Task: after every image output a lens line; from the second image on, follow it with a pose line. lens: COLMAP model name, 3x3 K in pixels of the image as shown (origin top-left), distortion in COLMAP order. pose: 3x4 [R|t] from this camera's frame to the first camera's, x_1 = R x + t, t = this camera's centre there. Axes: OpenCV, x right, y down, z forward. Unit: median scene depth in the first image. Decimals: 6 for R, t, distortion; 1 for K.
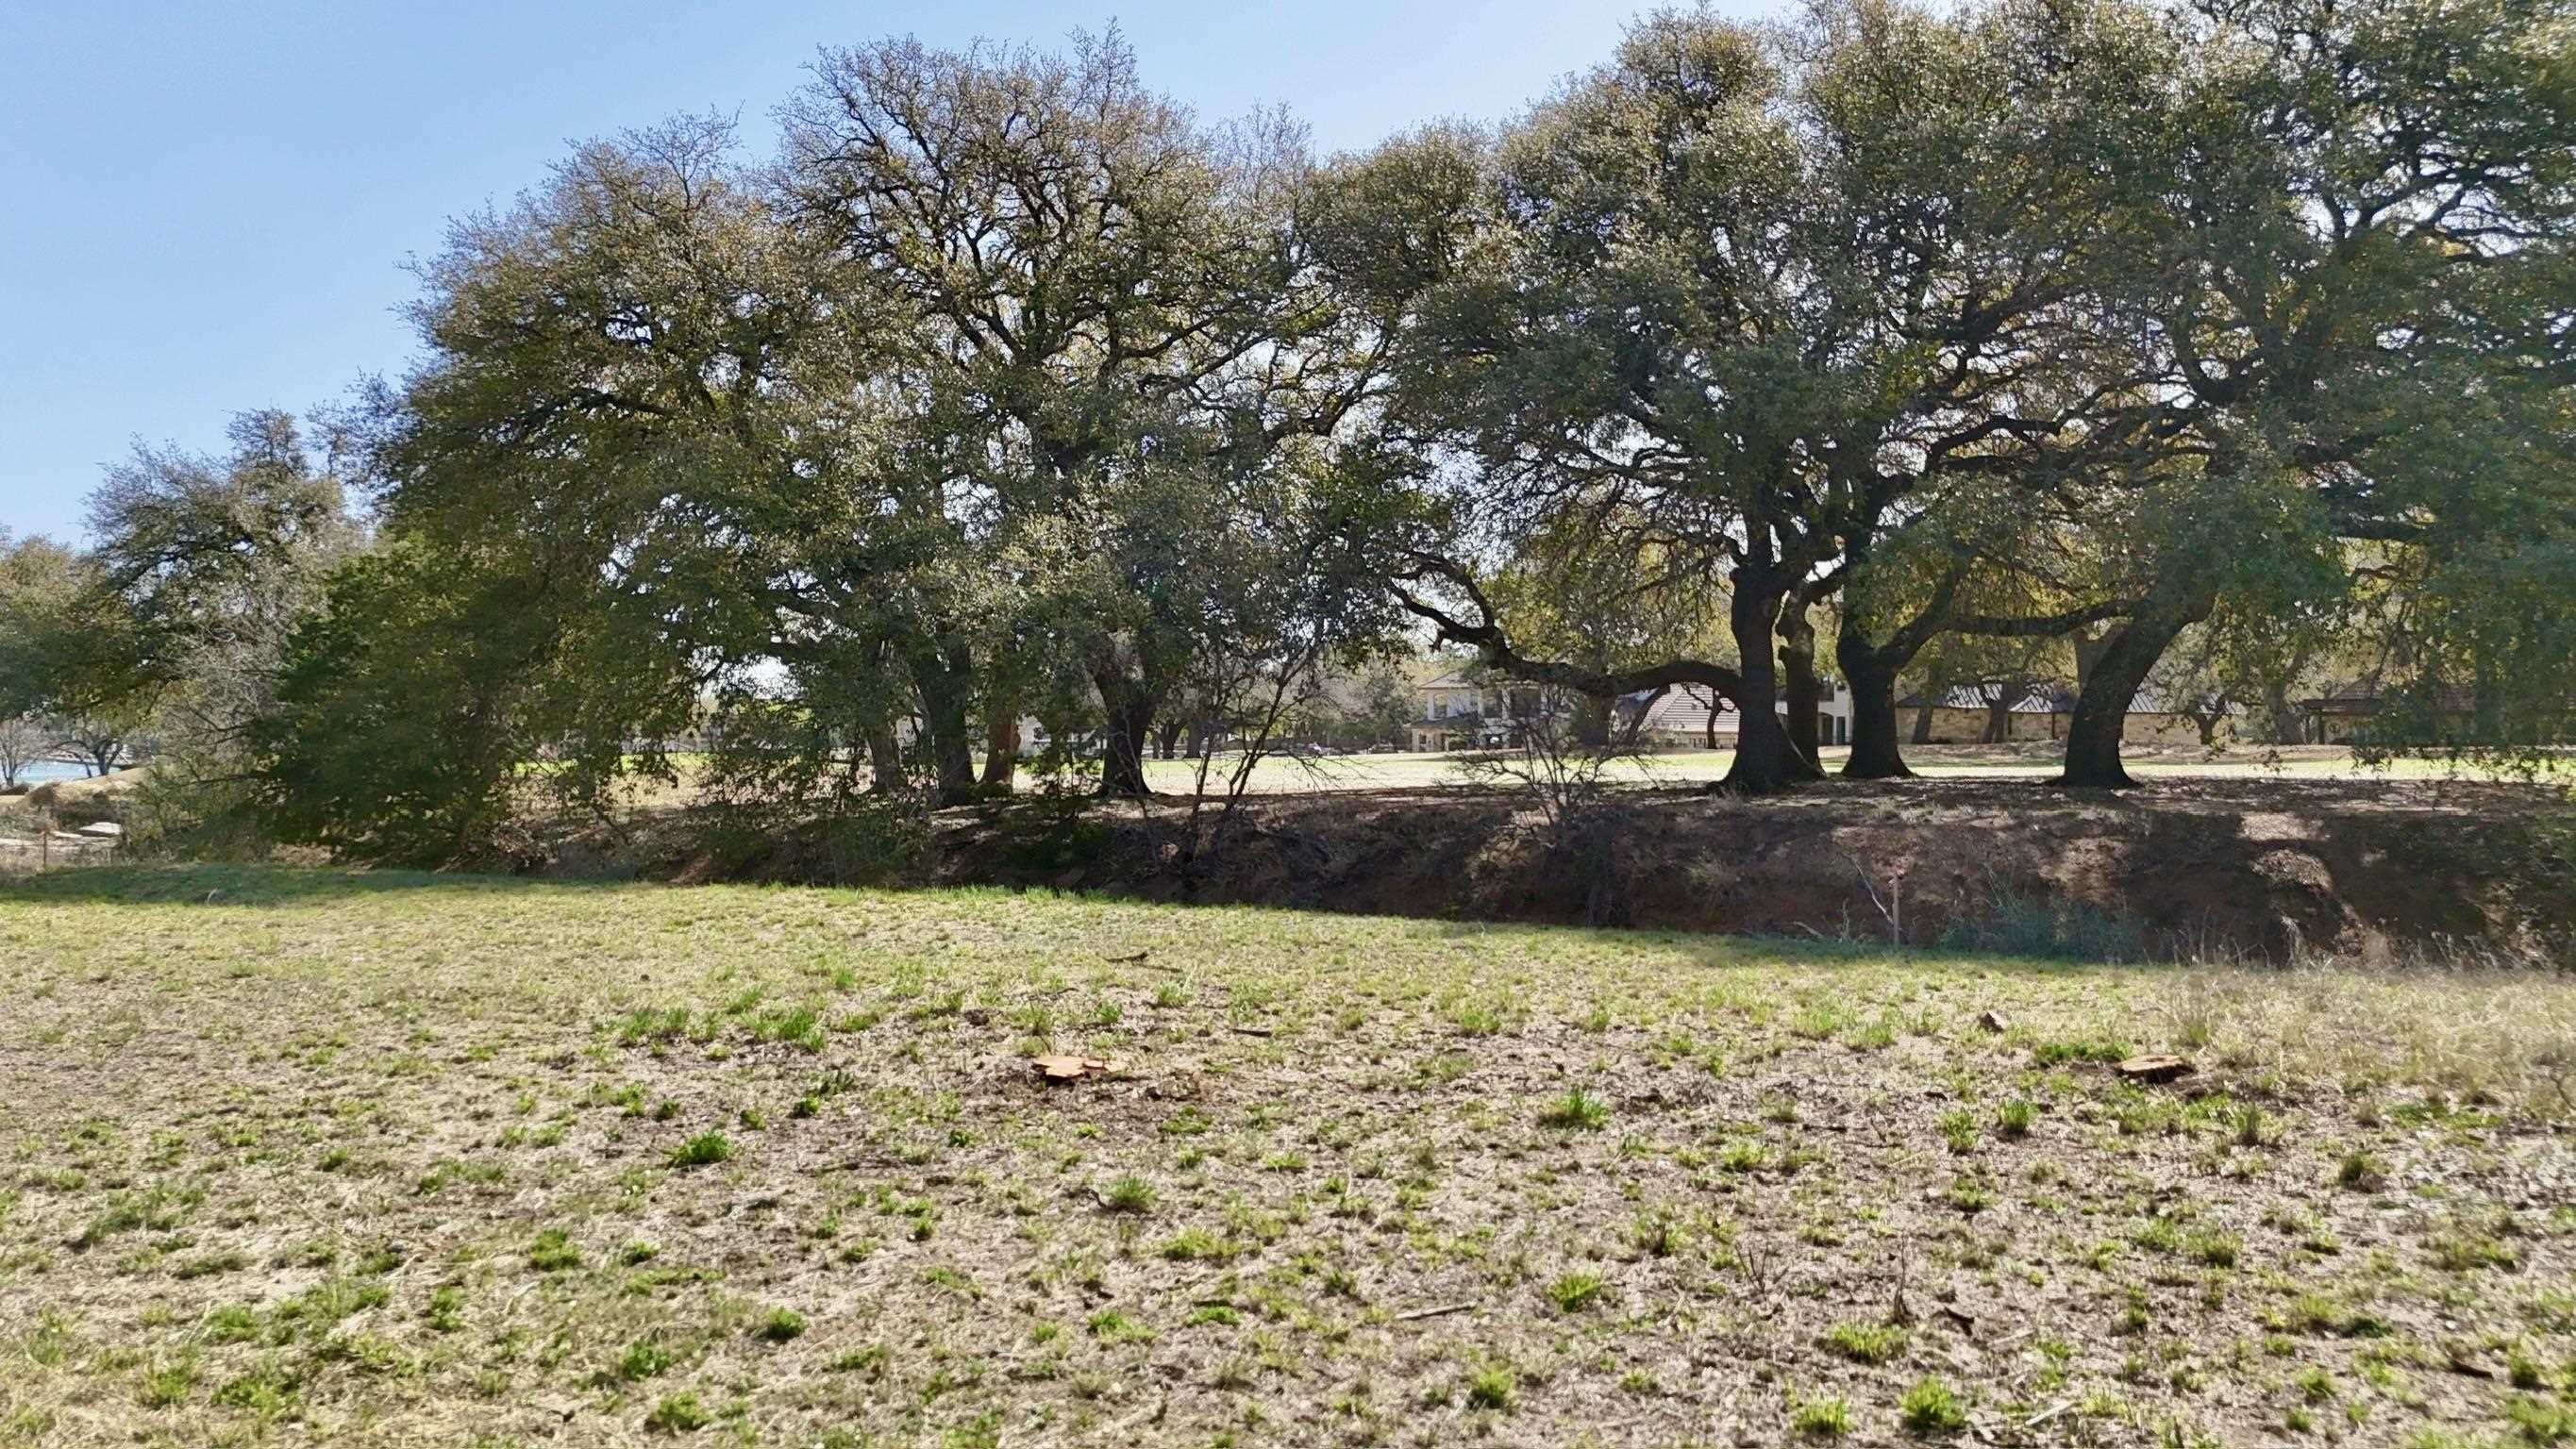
lens RADIAL K [[1897.0, 0, 1298.5], [0, 1897.0, 730.1], [0, 0, 1]] dist [0.073060, -0.070210]
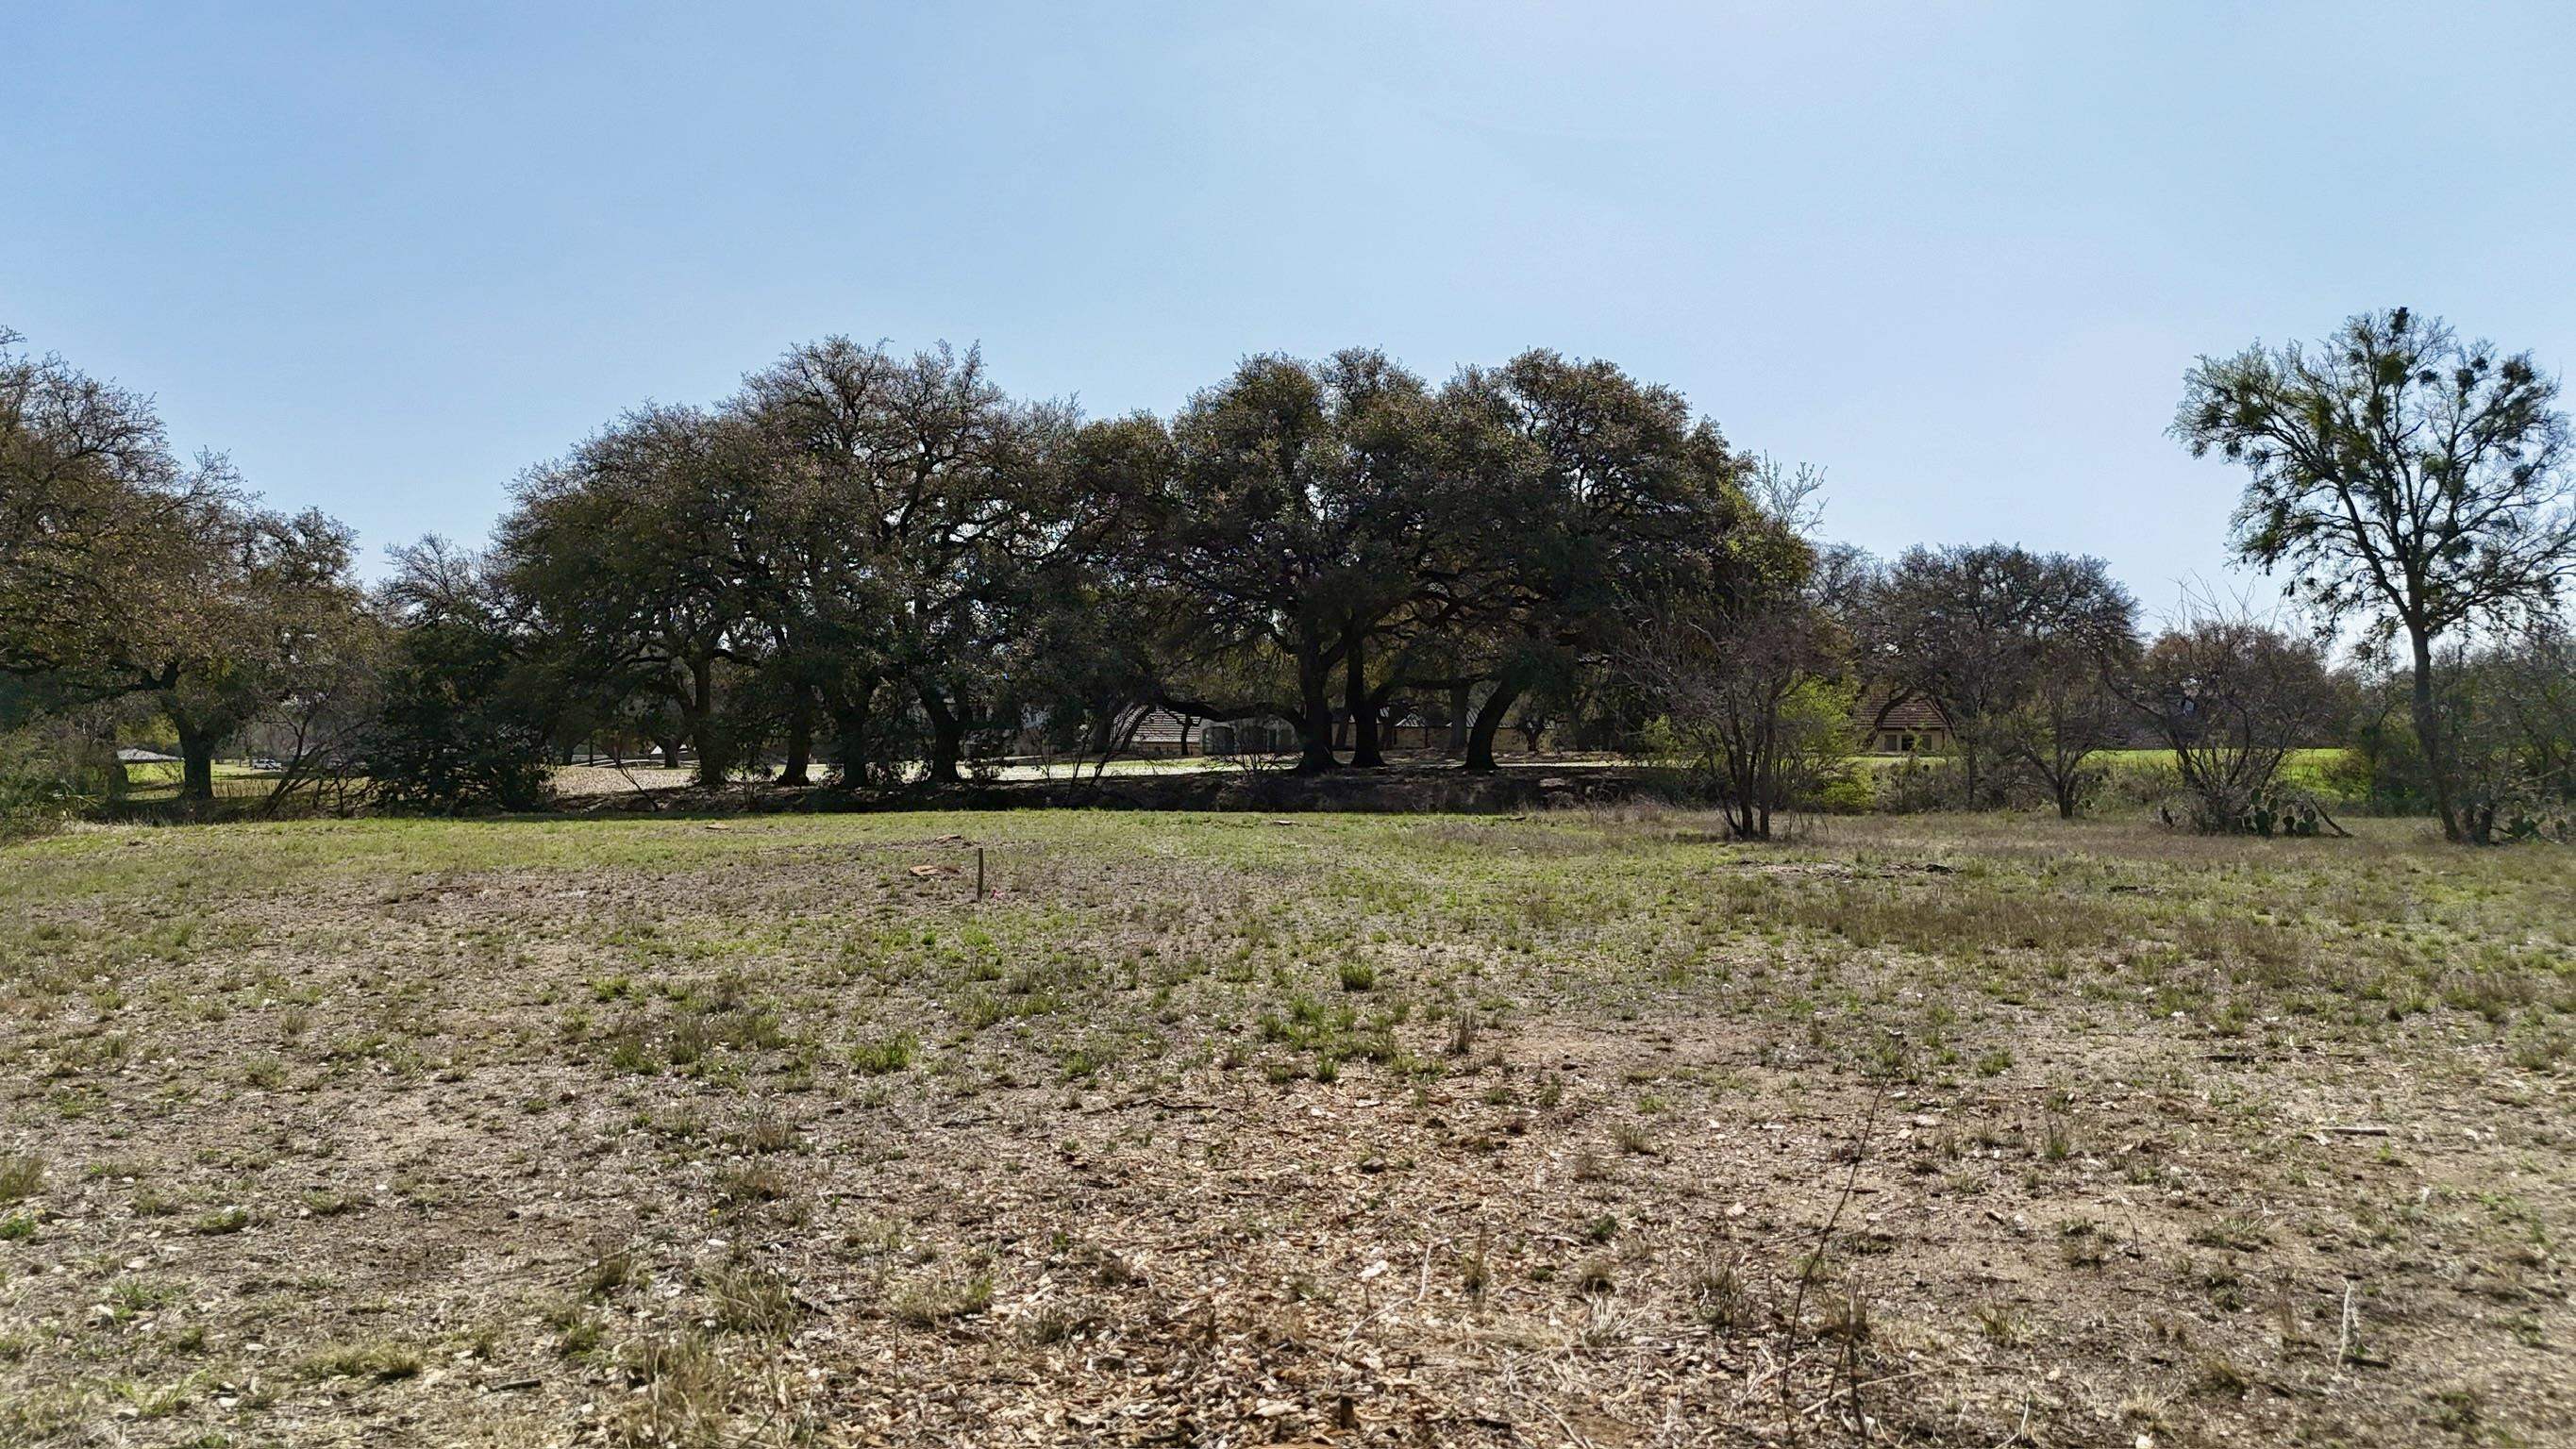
lens RADIAL K [[1897.0, 0, 1300.0], [0, 1897.0, 724.4], [0, 0, 1]] dist [0.073060, -0.070210]
pose [[0.949174, 0.004179, 0.314724, -0.403011], [-0.001672, 0.999965, -0.008235, -0.001980], [-0.314747, 0.007290, 0.949148, -0.858601]]
